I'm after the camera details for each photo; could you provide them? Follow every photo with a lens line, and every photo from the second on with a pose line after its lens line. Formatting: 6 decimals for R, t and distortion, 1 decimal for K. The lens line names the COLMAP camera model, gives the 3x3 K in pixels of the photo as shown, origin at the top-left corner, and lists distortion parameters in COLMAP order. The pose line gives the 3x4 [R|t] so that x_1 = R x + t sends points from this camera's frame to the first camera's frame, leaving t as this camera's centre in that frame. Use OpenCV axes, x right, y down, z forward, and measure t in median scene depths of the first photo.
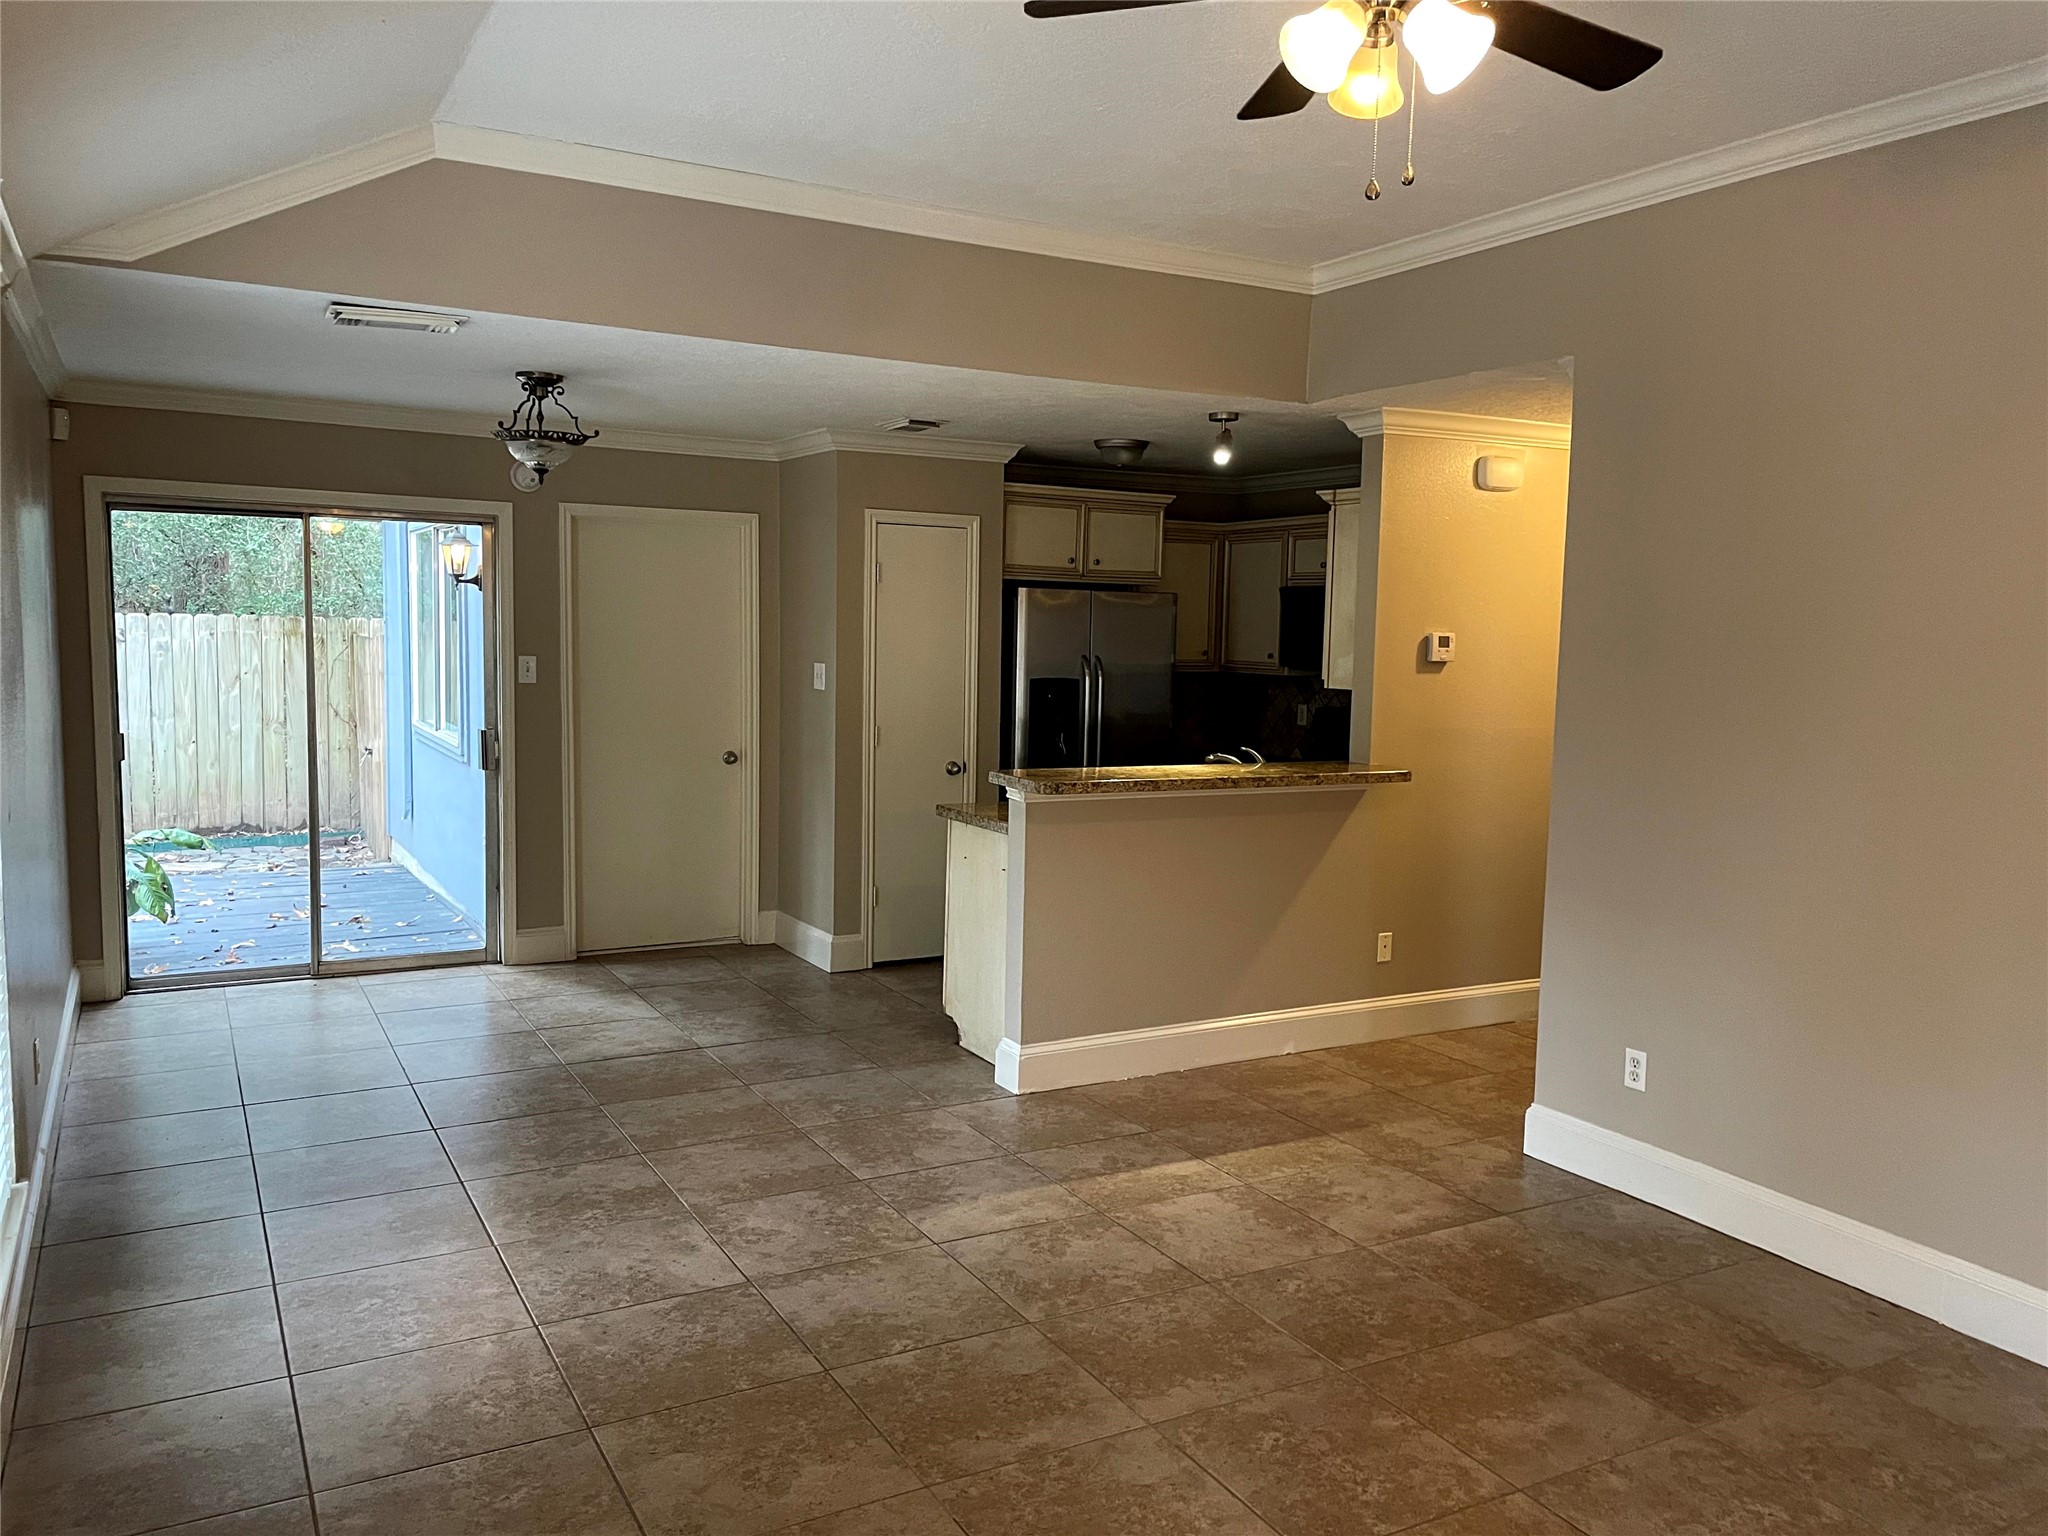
lens RADIAL K [[1534.7, 0, 1034.7], [0, 1534.7, 764.2], [0, 0, 1]] dist [0.075258, -0.101119]
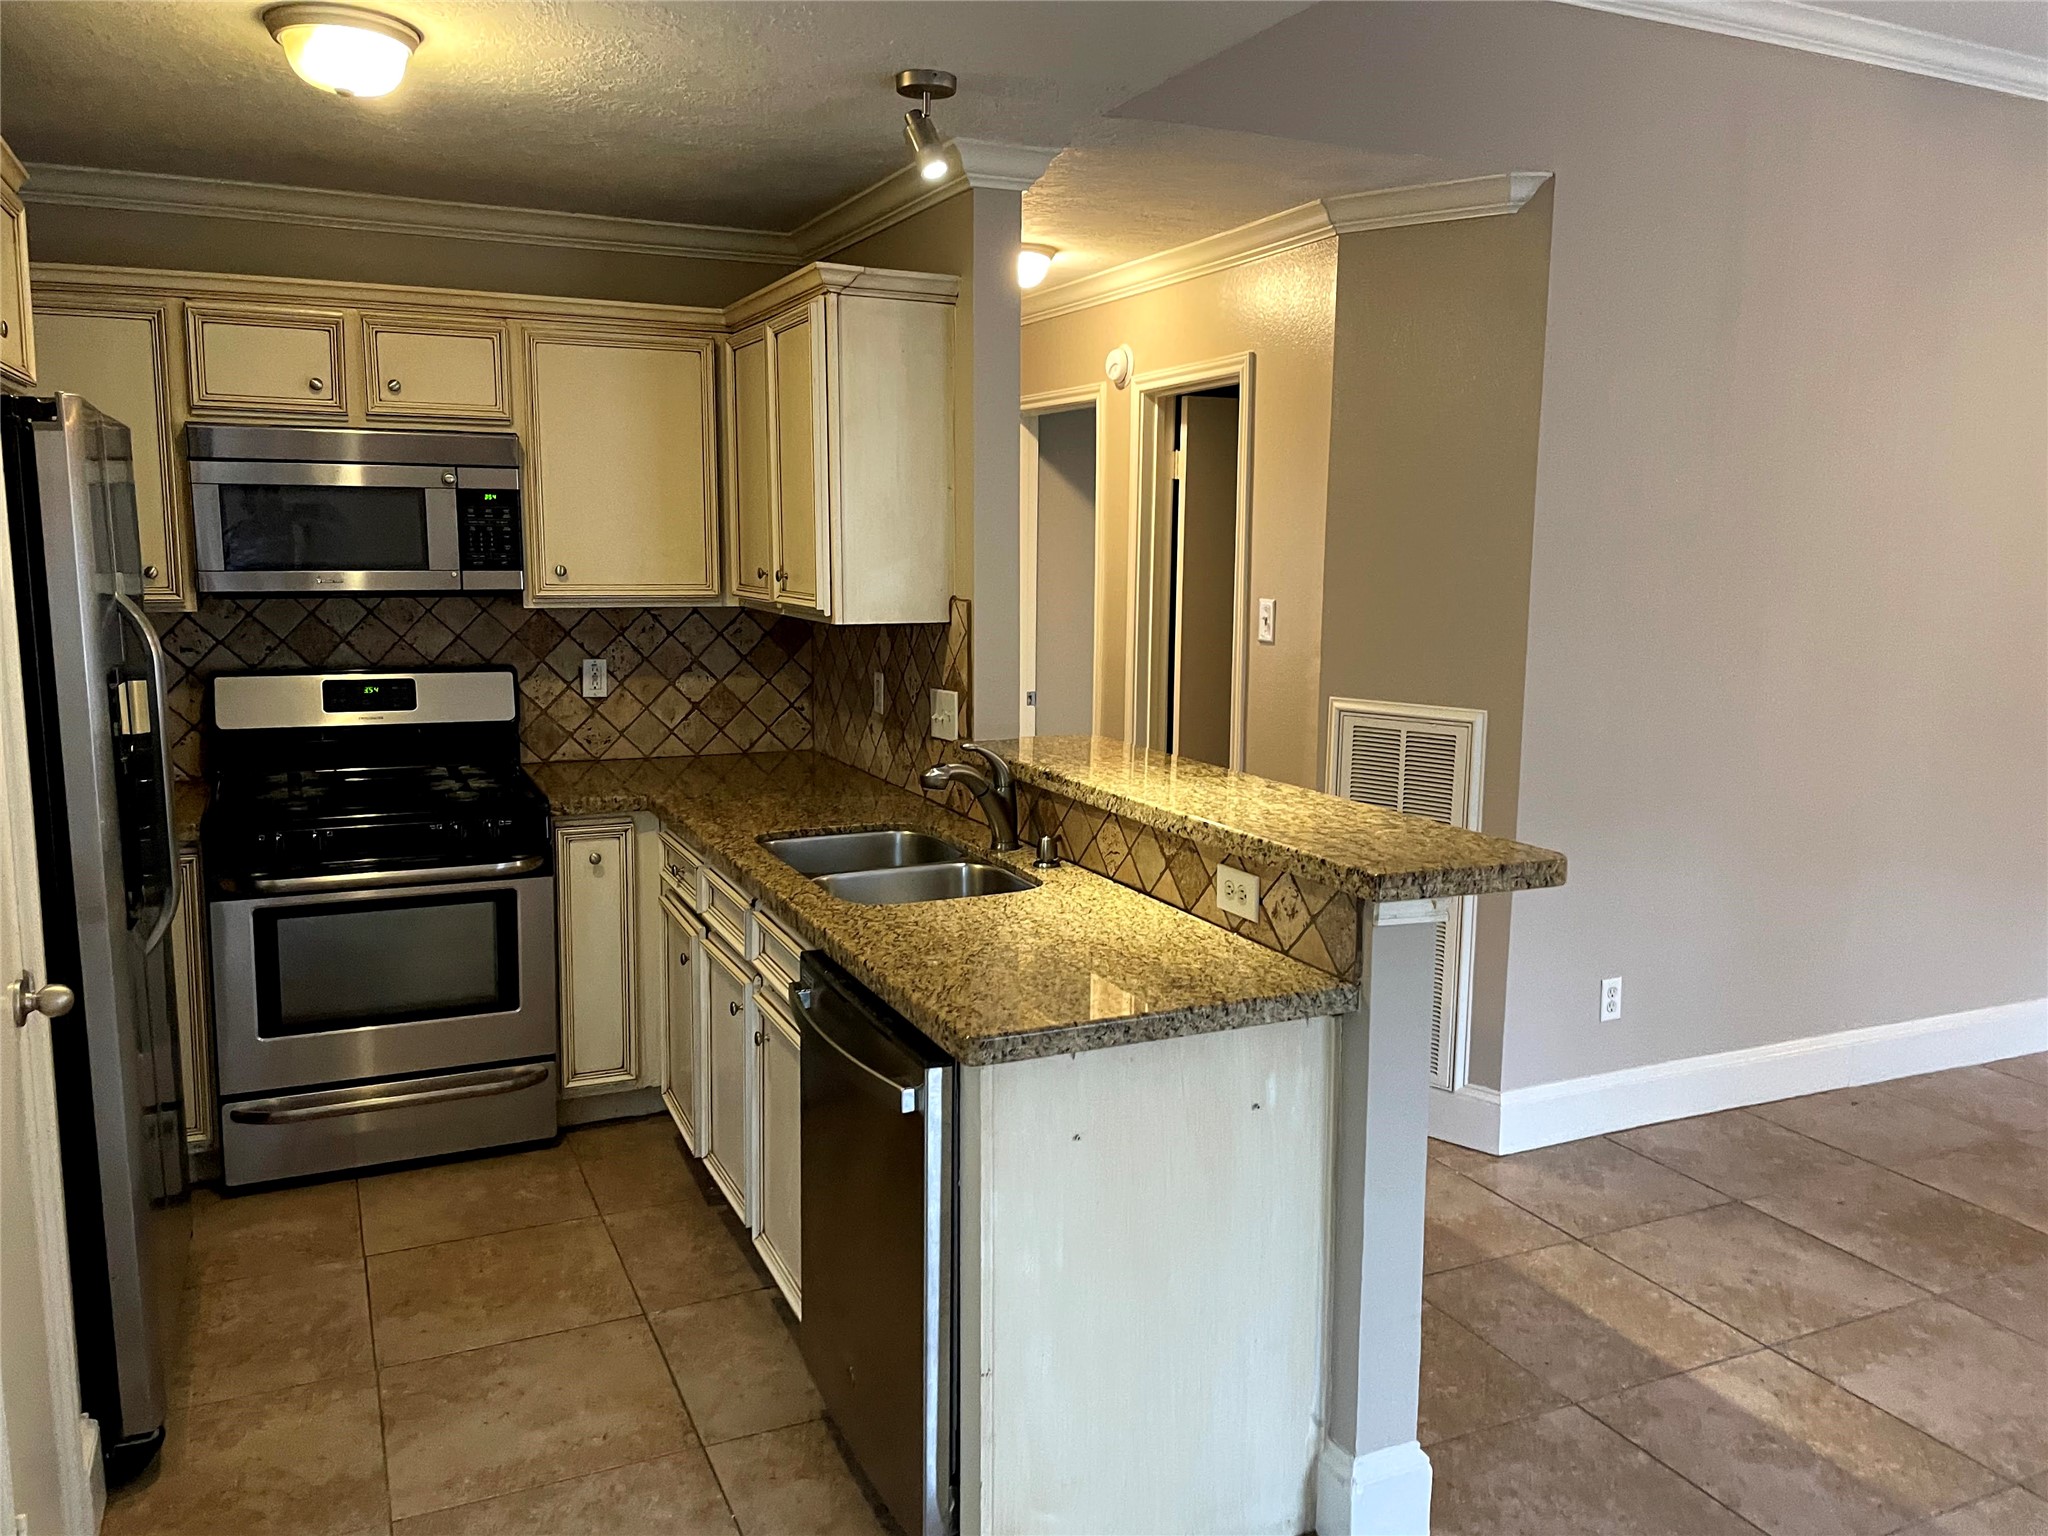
lens RADIAL K [[1534.7, 0, 1034.7], [0, 1534.7, 764.2], [0, 0, 1]] dist [0.075258, -0.101119]
pose [[0.075951, -0.168061, 0.982846, -0.547128], [0.086530, 0.983086, 0.161415, -0.124686], [-0.993350, 0.072786, 0.089209, 1.316946]]
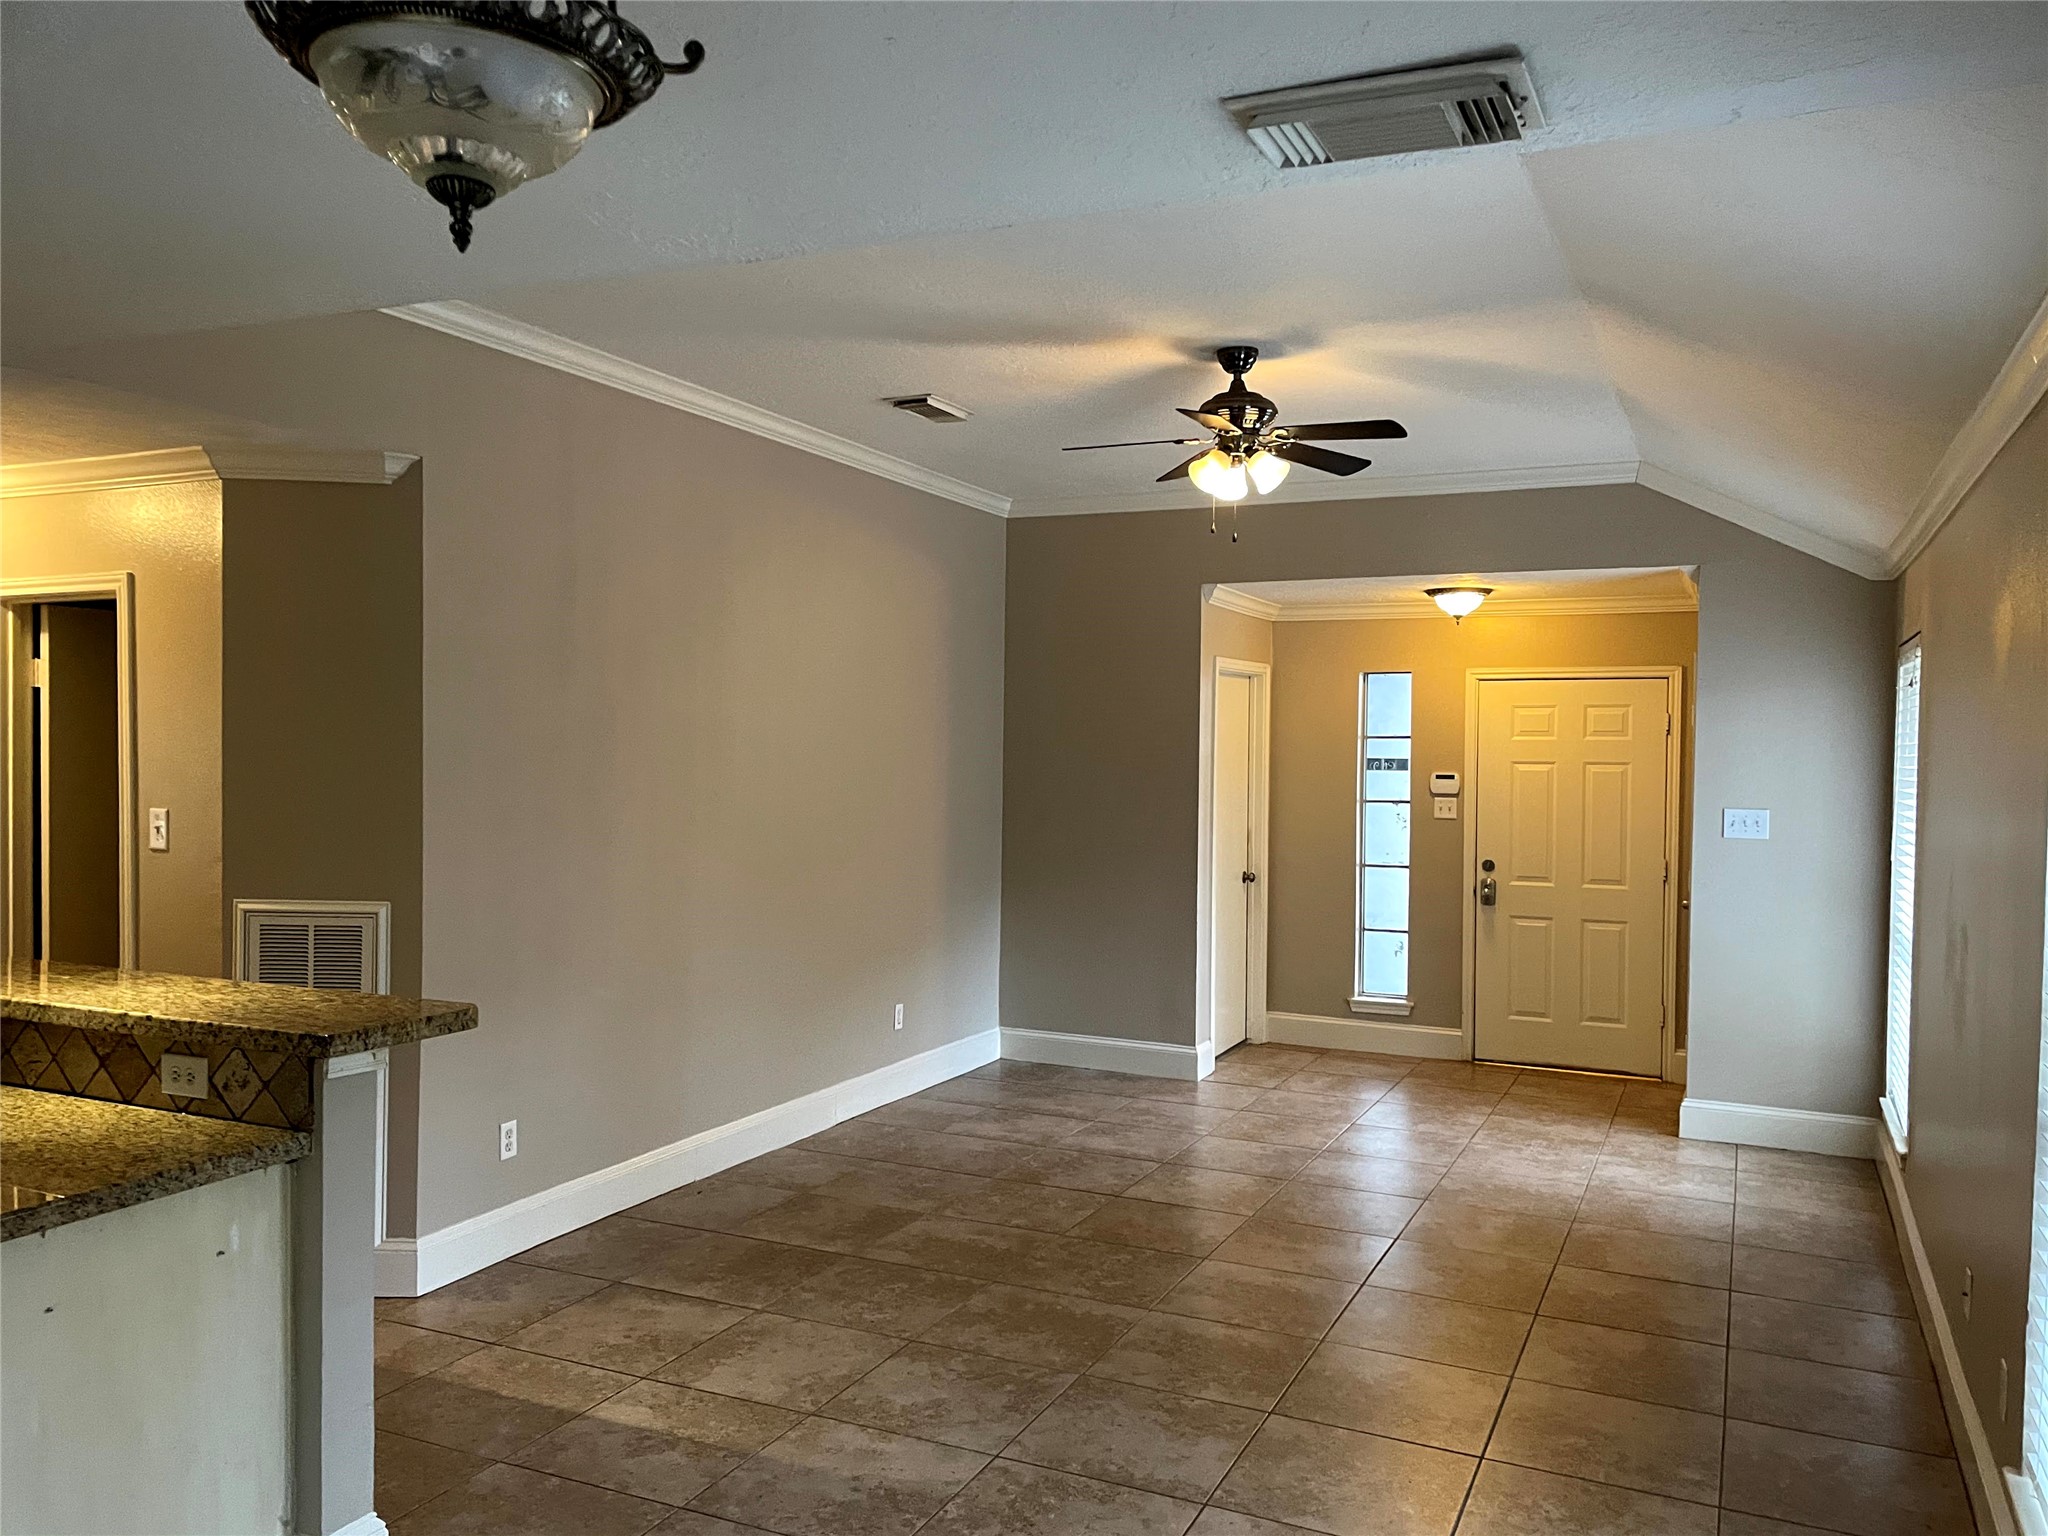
lens RADIAL K [[1534.7, 0, 1034.7], [0, 1534.7, 764.2], [0, 0, 1]] dist [0.075258, -0.101119]
pose [[-0.586116, -0.043215, 0.809074, -0.733826], [0.049532, 0.994798, 0.089017, -0.151115], [-0.808712, 0.092249, -0.580926, 1.380993]]
